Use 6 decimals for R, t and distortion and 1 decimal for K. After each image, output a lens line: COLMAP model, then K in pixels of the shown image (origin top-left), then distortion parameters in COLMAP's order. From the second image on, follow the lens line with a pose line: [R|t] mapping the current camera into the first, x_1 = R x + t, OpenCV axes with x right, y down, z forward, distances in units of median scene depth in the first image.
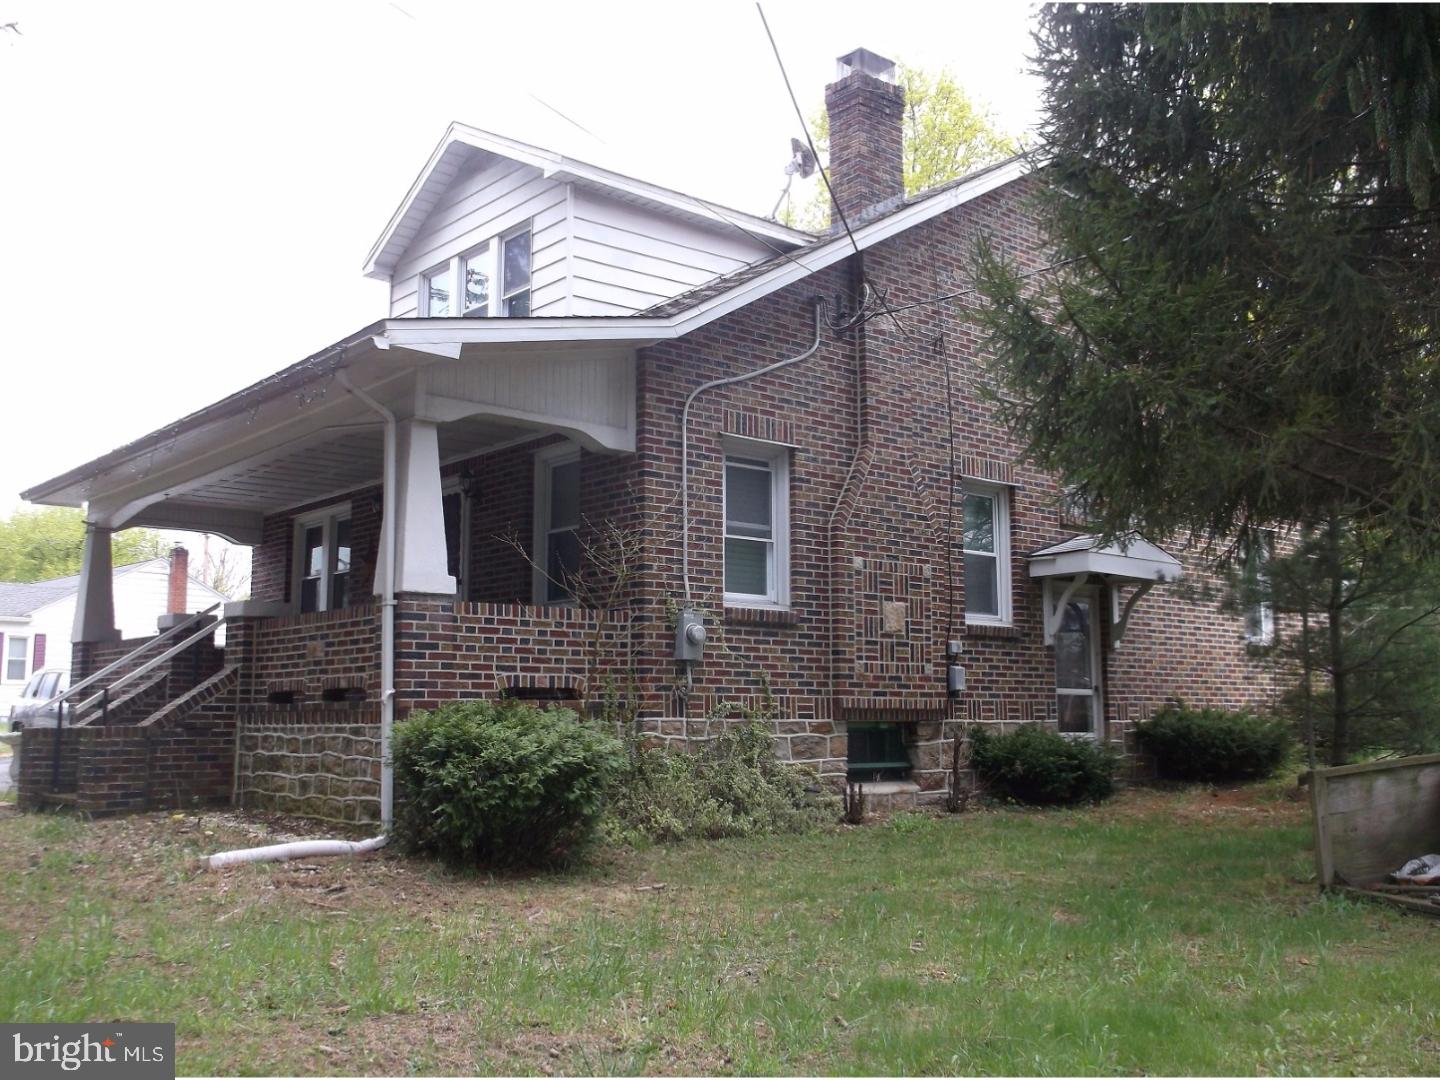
lens RADIAL K [[1410.9, 0, 719.6], [0, 1410.9, 538.3], [0, 0, 1]] dist [-0.000163, 0.000000]
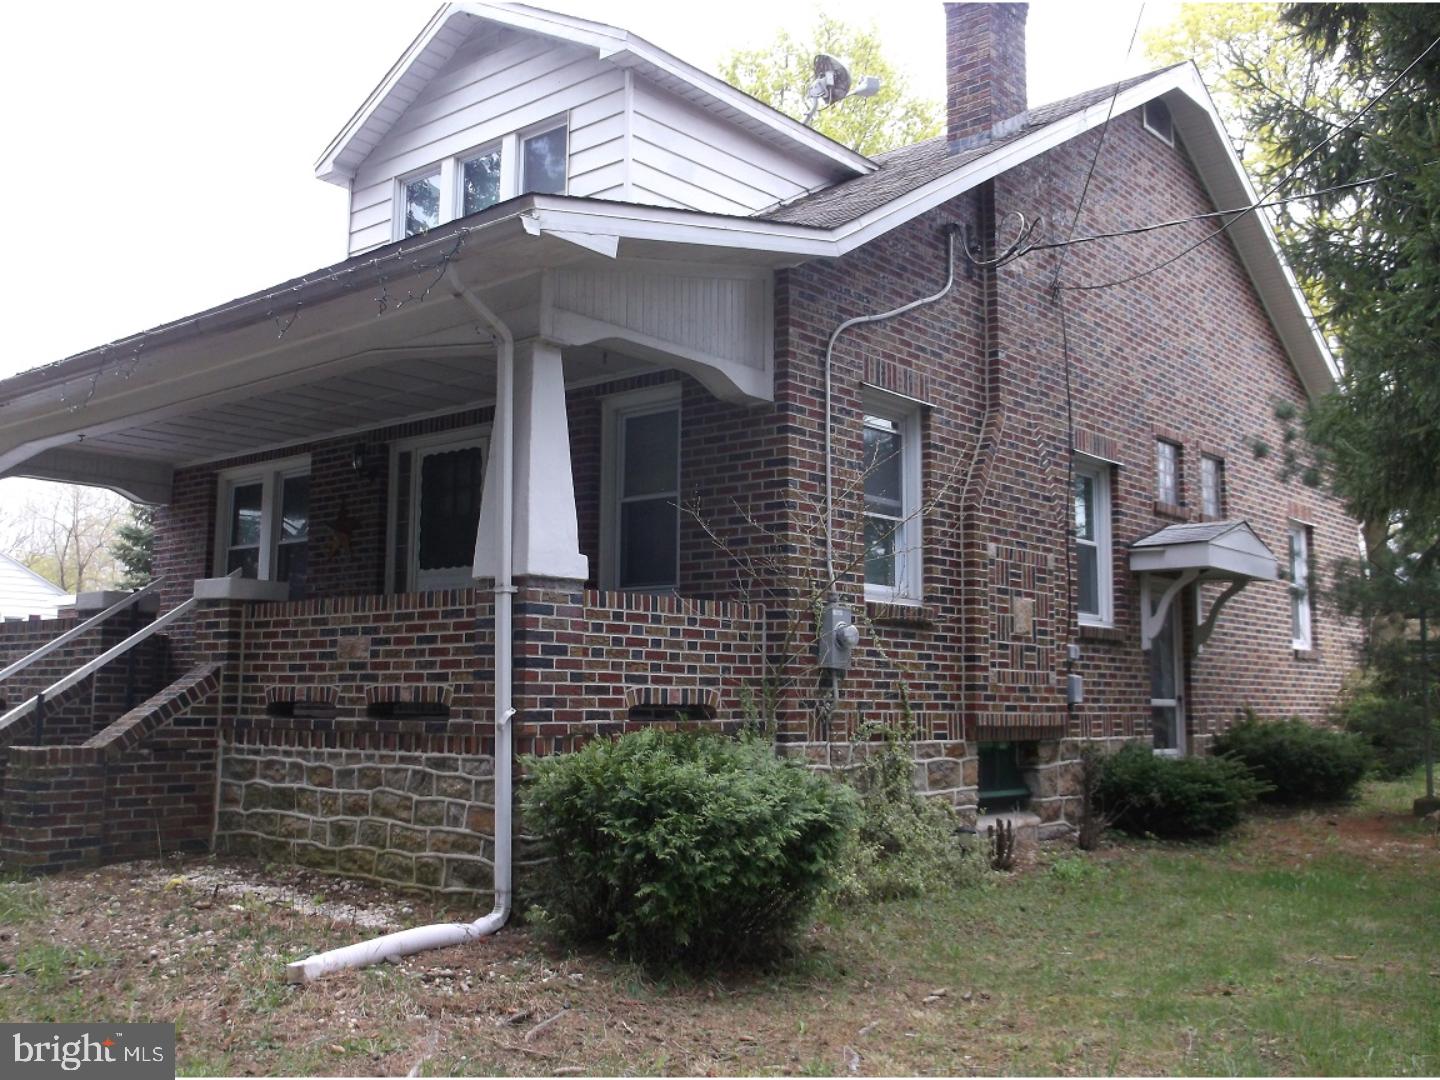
lens RADIAL K [[1410.9, 0, 721.1], [0, 1410.9, 539.8], [0, 0, 1]] dist [-0.000163, 0.000000]
pose [[0.987696, 0.028998, 0.153675, -0.190431], [-0.031413, 0.999418, 0.013314, 0.005482], [-0.153200, -0.017977, 0.988032, 0.213484]]
